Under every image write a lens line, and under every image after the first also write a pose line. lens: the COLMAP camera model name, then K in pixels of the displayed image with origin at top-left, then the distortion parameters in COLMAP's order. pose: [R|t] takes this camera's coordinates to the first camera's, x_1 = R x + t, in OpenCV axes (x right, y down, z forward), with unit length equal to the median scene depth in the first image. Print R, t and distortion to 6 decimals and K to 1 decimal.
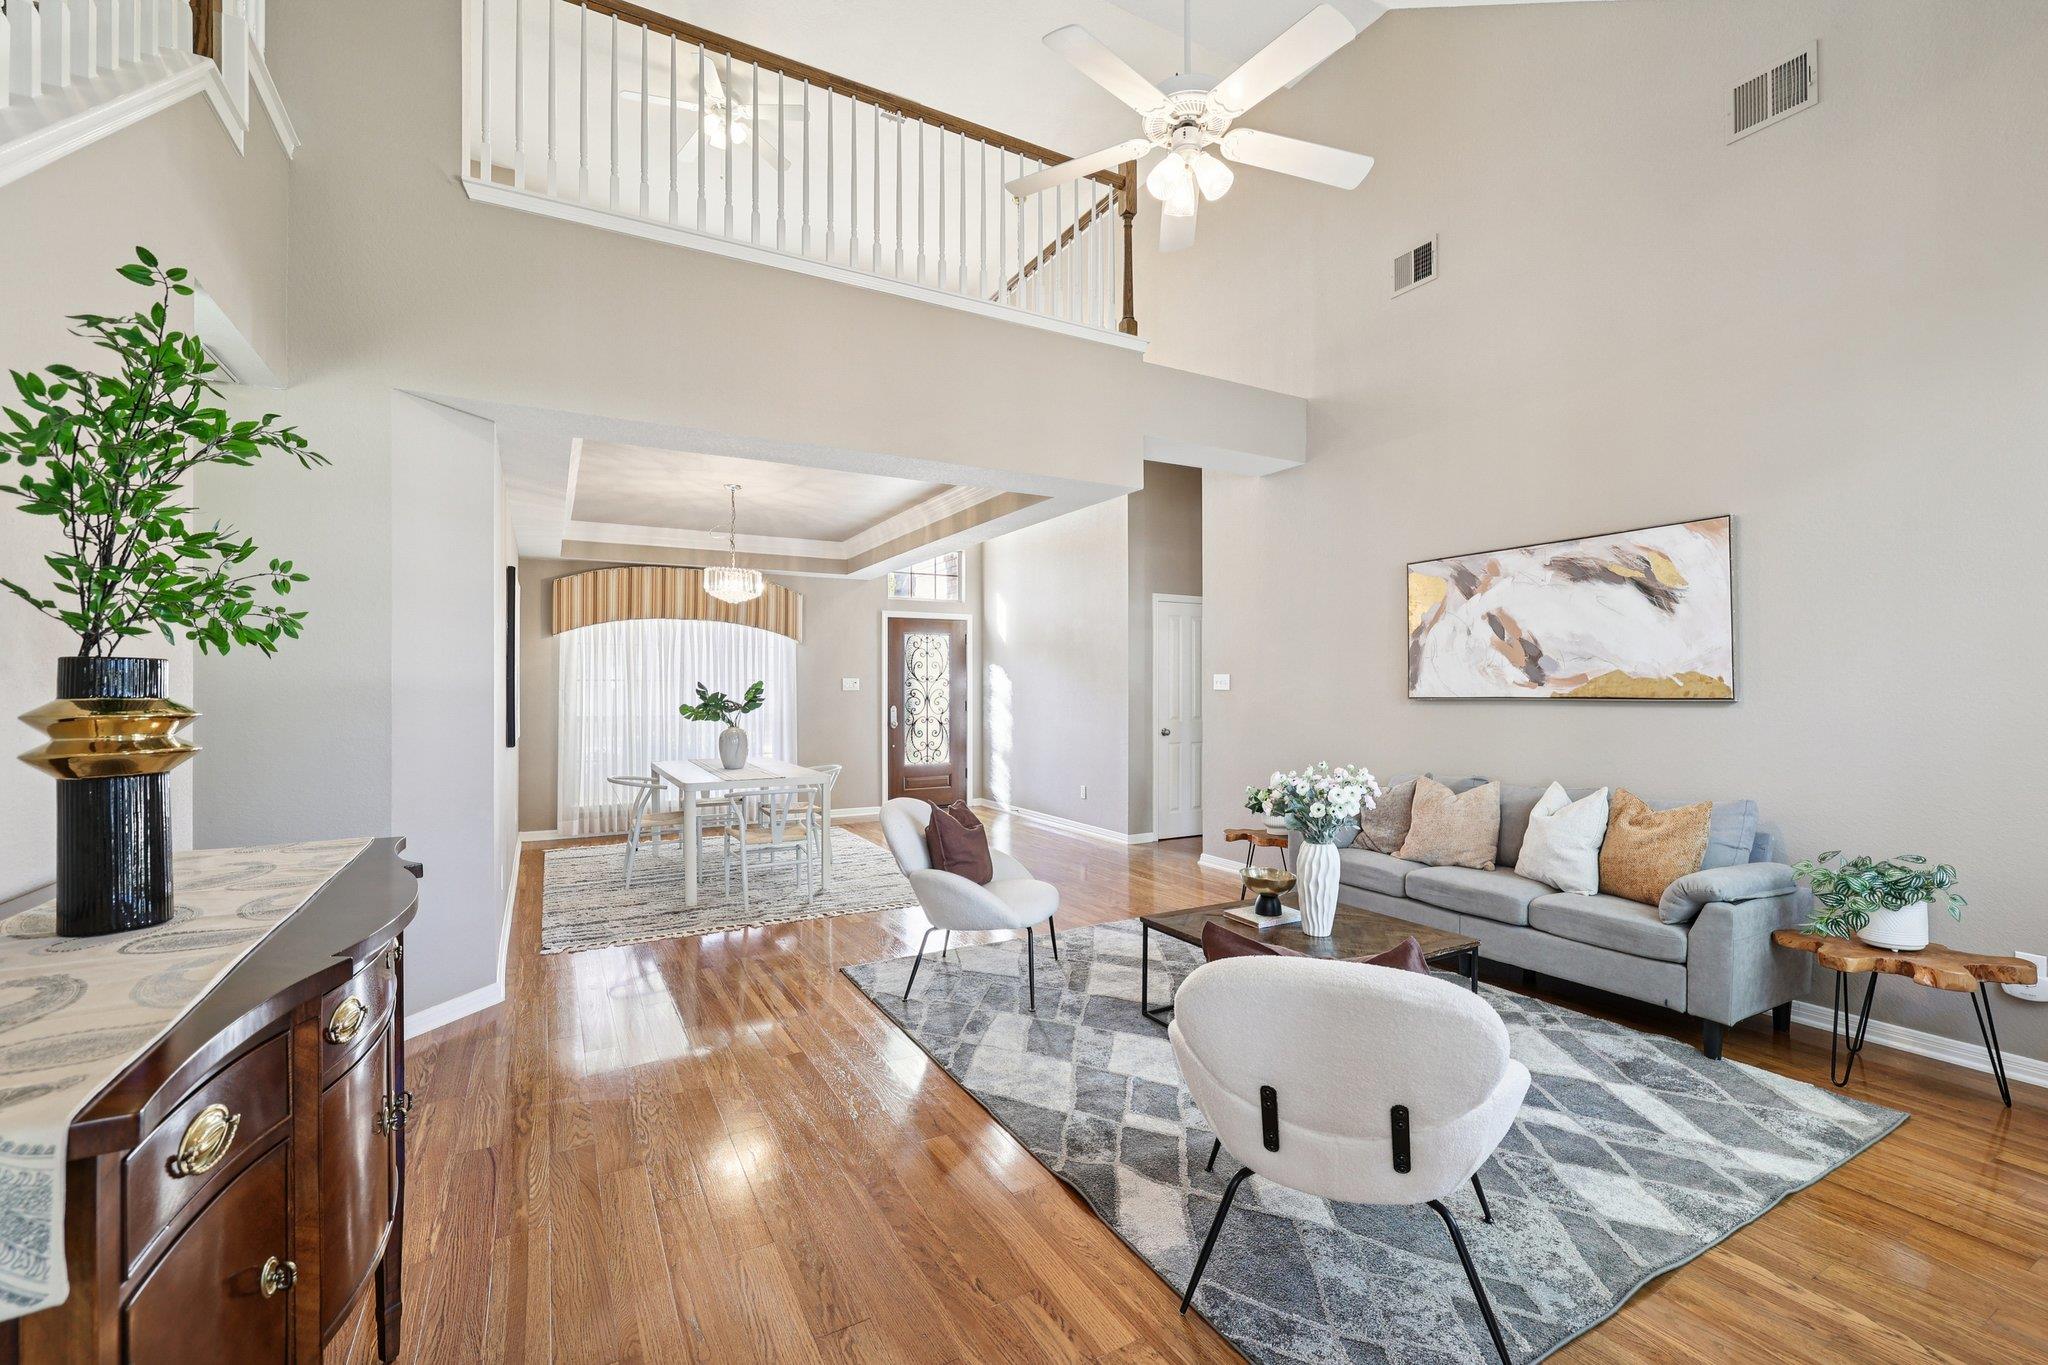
lens RADIAL K [[860.7, 0, 1031.0], [0, 860.7, 684.8], [0, 0, 1]] dist [-0.001976, 0.000150]
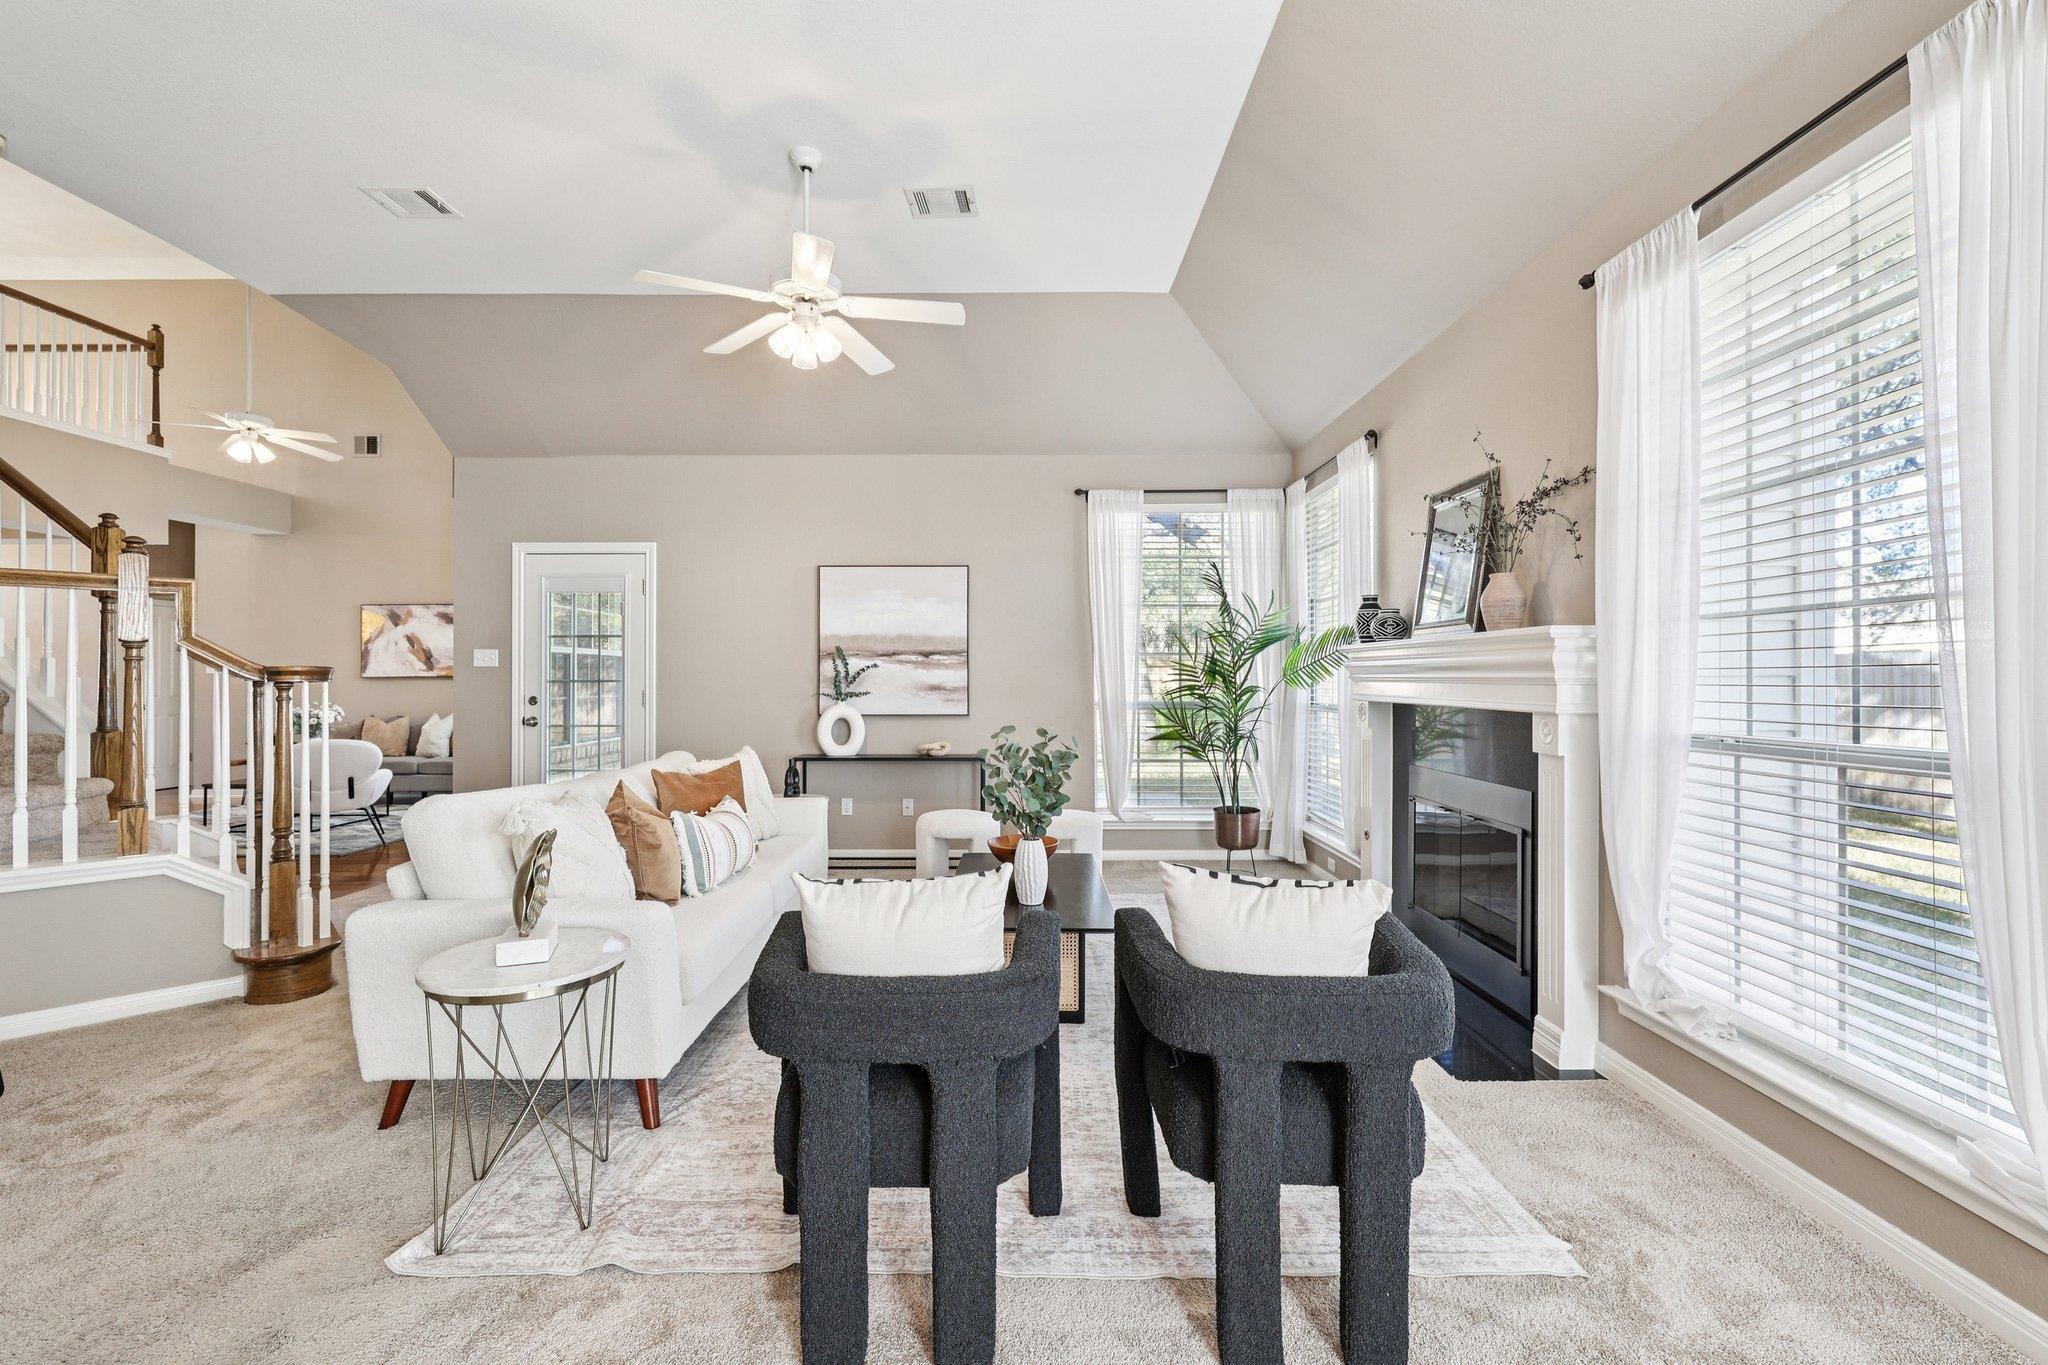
lens RADIAL K [[862.9, 0, 1013.2], [0, 862.9, 672.1], [0, 0, 1]] dist [-0.000509, 0.000022]
pose [[0.498576, 0.006275, 0.866823, -0.527096], [-0.002346, 0.999980, -0.005889, 0.012899], [-0.866843, 0.000902, 0.498581, -1.277052]]
